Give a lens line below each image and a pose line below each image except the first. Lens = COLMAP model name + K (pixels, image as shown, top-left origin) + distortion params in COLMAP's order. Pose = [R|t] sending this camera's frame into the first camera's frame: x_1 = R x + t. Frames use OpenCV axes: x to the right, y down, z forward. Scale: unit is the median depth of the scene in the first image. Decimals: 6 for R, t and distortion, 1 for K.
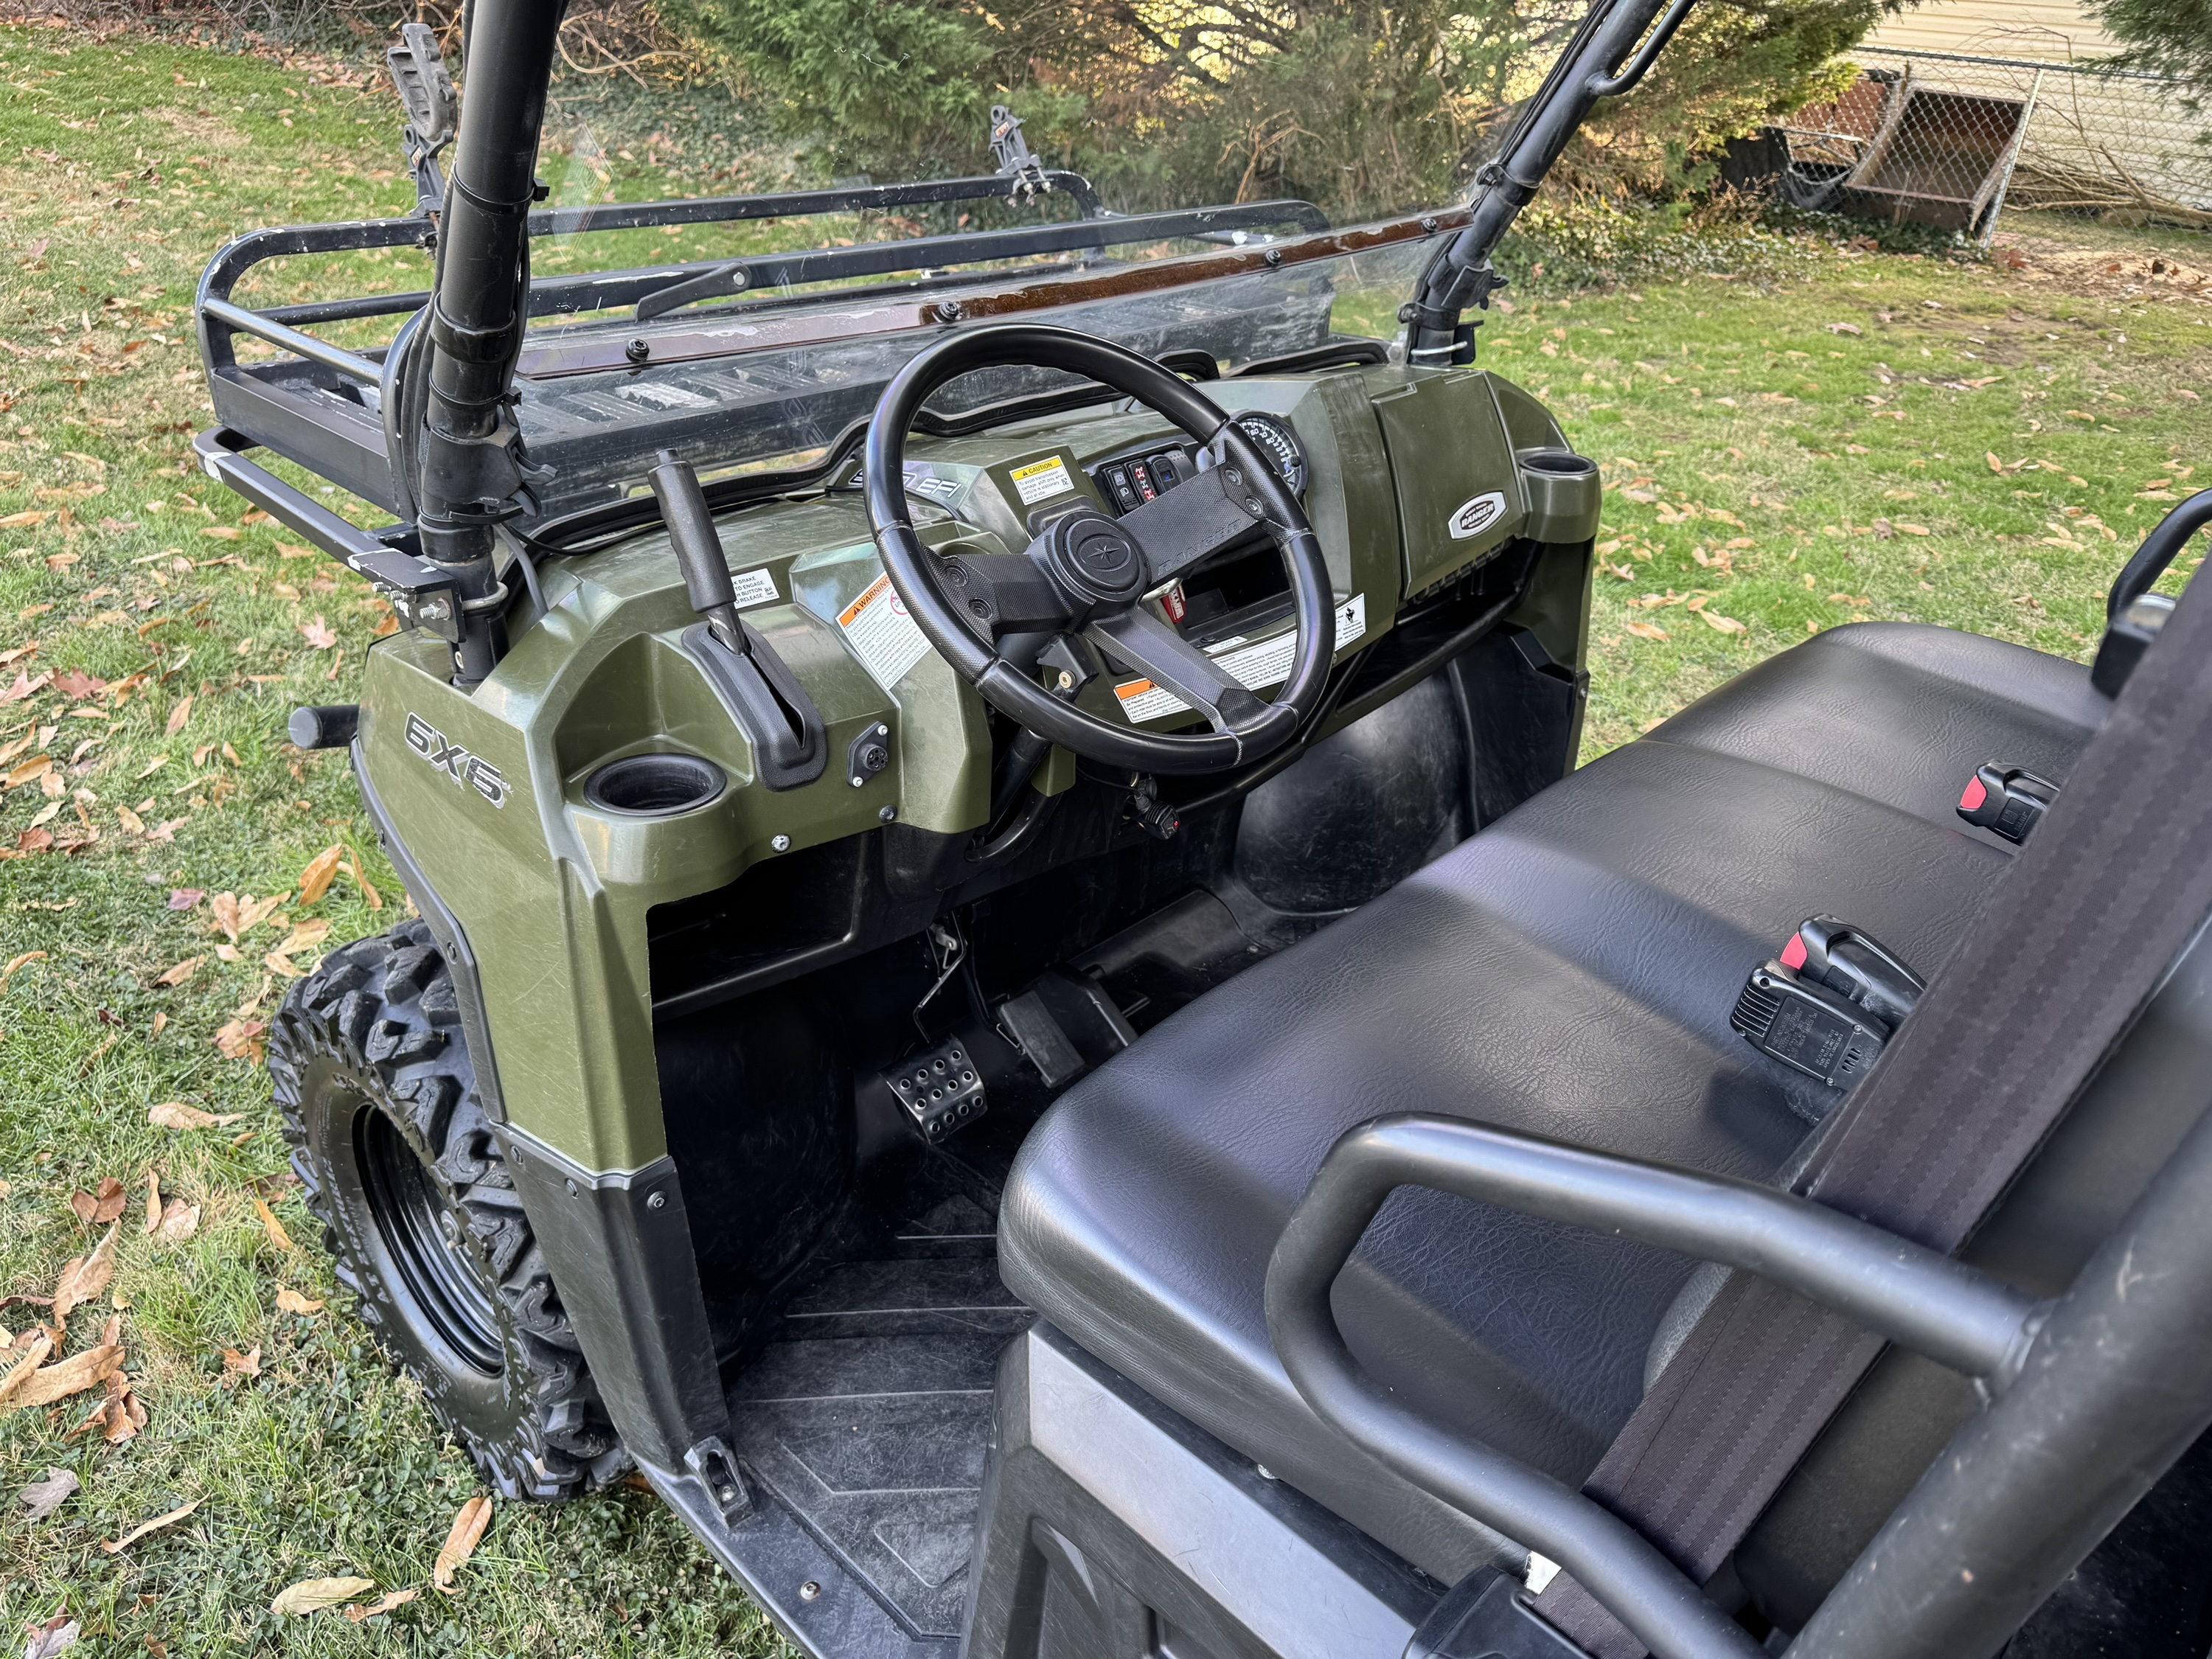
lens RADIAL K [[1576.4, 0, 1111.1], [0, 1576.4, 836.4], [0, 0, 1]] dist [0.036457, -0.047715]
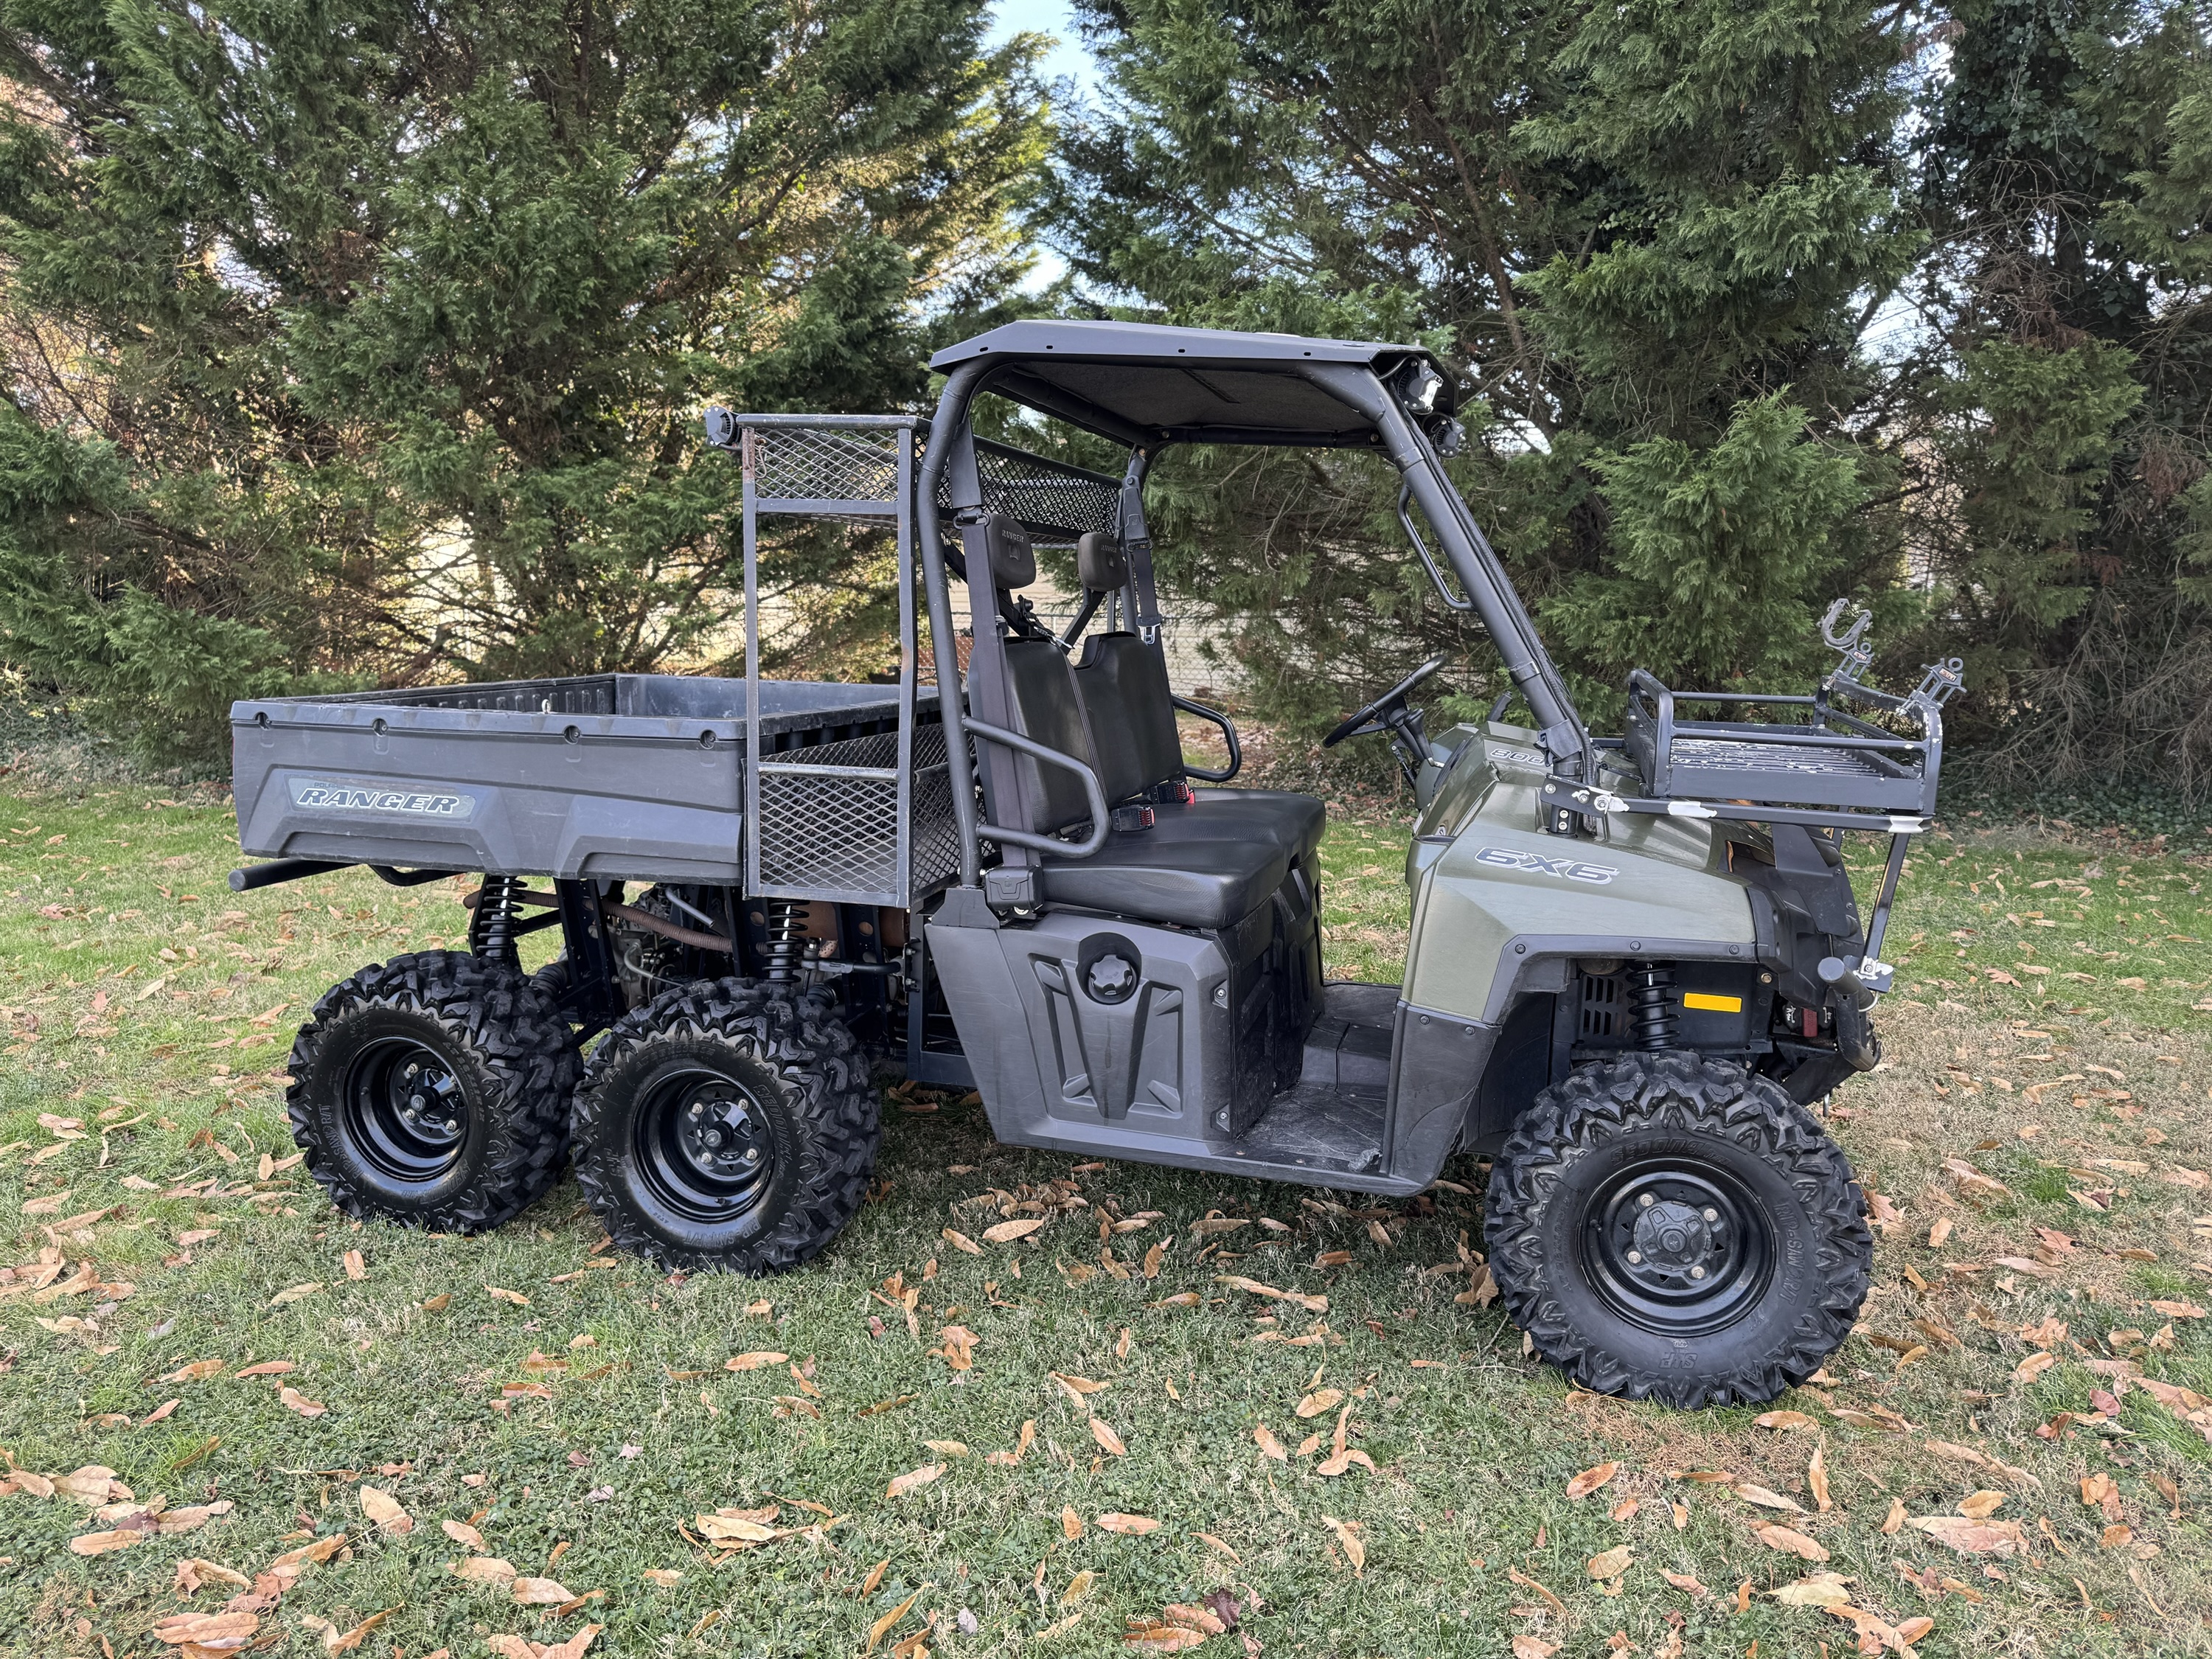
lens RADIAL K [[1537.3, 0, 1099.0], [0, 1537.3, 830.9], [0, 0, 1]] dist [0.022492, -0.023134]
pose [[0.883940, -0.122157, 0.451361, -0.333269], [0.265213, 0.925968, -0.268784, 0.591945], [-0.385112, 0.357296, 0.850898, -1.012927]]
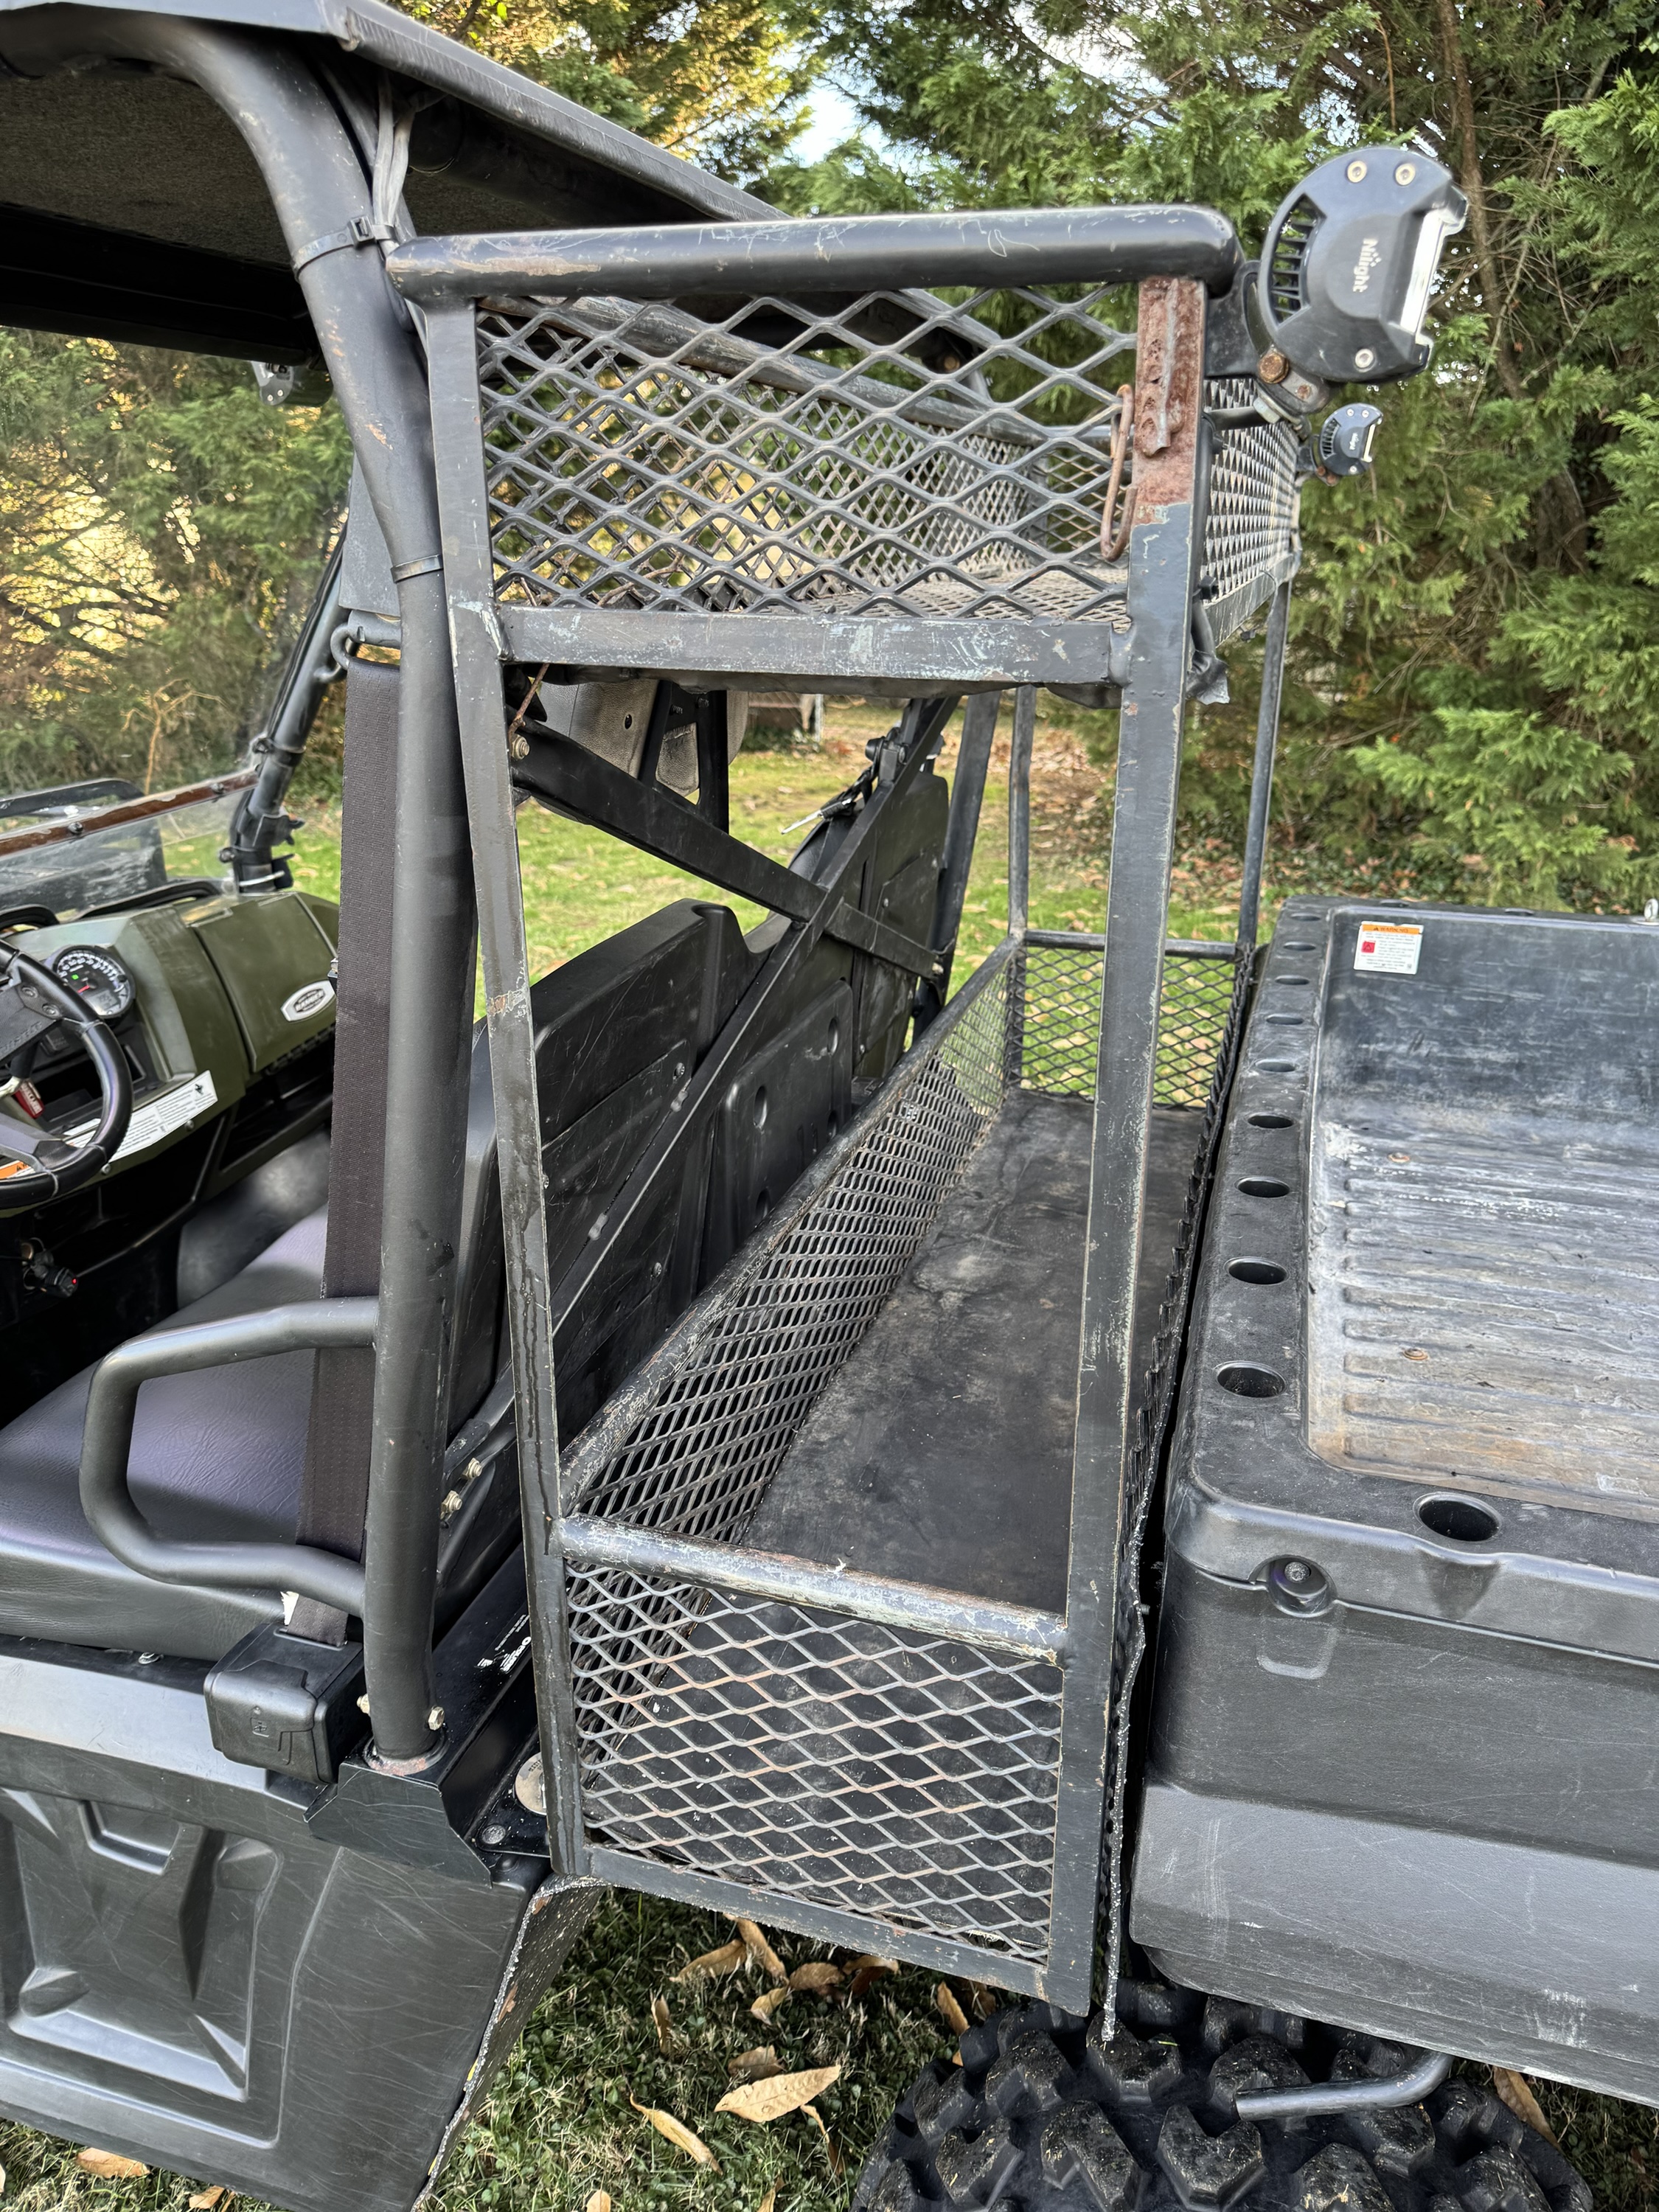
lens RADIAL K [[1570.3, 0, 808.7], [0, 1570.3, 1107.9], [0, 0, 1]] dist [0.048052, -0.071652]
pose [[0.898807, -0.184394, 0.397674, 0.068570], [0.241207, 0.965569, -0.097450, 0.089218], [-0.366012, 0.183511, 0.912337, -0.252902]]
